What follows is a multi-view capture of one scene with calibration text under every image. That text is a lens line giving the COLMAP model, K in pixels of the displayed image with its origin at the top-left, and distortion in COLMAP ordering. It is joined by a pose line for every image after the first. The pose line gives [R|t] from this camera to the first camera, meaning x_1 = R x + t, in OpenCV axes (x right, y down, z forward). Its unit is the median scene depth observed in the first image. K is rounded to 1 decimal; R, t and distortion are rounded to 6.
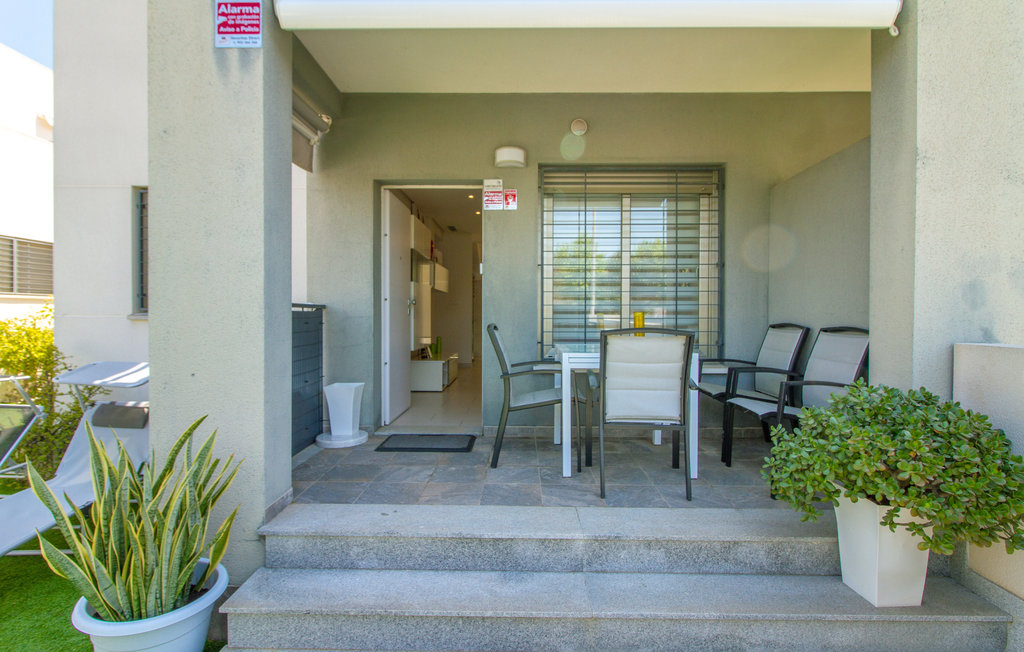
lens RADIAL K [[510.8, 0, 509.7], [0, 510.8, 327.2], [0, 0, 1]] dist [-0.000693, -0.001242]
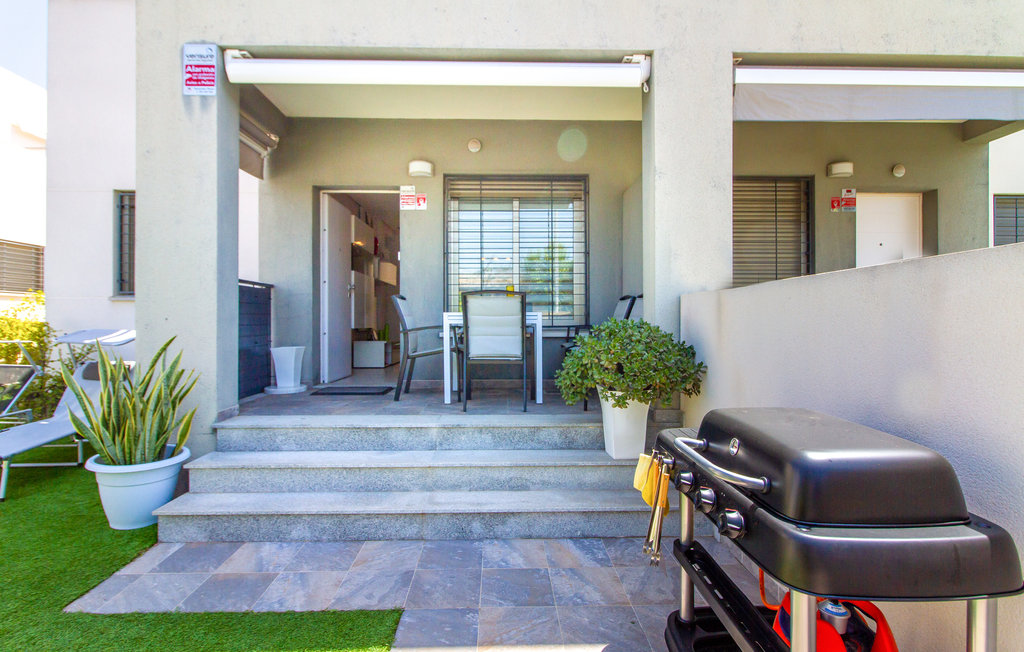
lens RADIAL K [[518.2, 0, 512.0], [0, 518.2, 326.0], [0, 0, 1]] dist [0.000027, -0.000378]
pose [[0.999230, -0.005108, 0.038910, 0.255591], [0.005863, 0.999796, -0.019339, 0.125809], [-0.038803, 0.019552, 0.999056, -0.428667]]
